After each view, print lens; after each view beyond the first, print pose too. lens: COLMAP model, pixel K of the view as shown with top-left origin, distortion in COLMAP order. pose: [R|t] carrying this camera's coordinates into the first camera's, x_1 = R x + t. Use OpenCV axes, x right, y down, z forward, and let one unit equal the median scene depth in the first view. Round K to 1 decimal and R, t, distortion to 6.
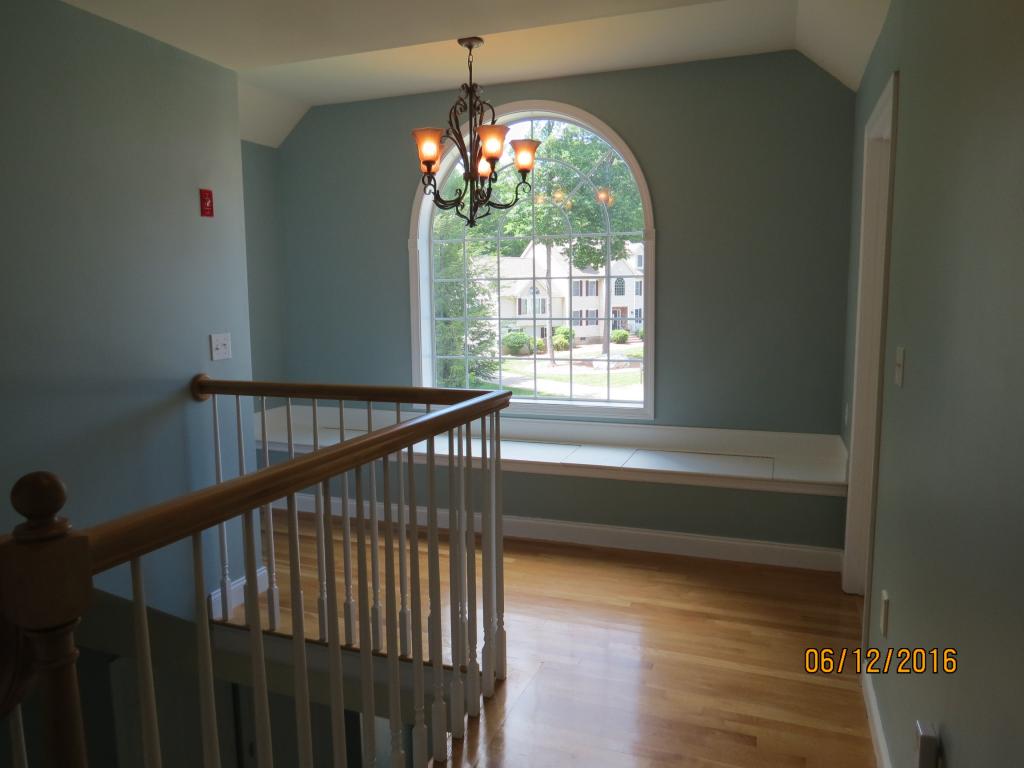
lens RADIAL K [[726.6, 0, 510.6], [0, 726.6, 386.4], [0, 0, 1]] dist [0.002617, 0.000205]
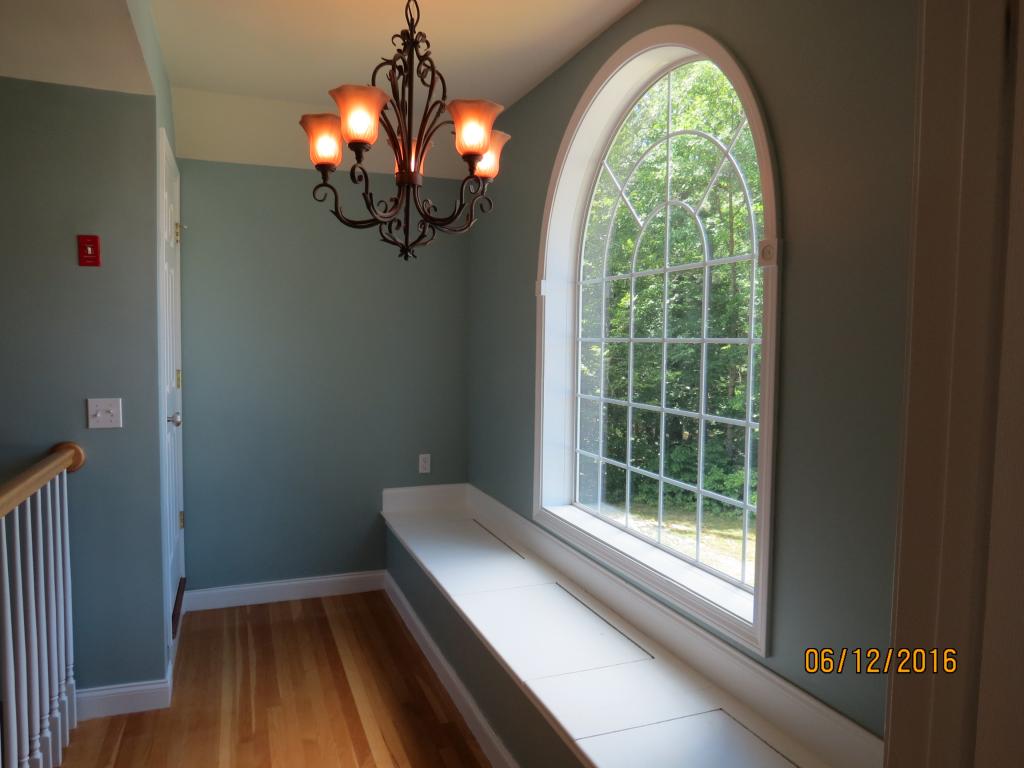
lens RADIAL K [[726.6, 0, 513.0], [0, 726.6, 381.6], [0, 0, 1]] dist [0.002617, 0.000205]
pose [[0.669014, 0.067802, -0.740151, 0.576082], [-0.117412, 0.992968, -0.015165, -0.138646], [0.733917, 0.097048, 0.672270, 0.785191]]
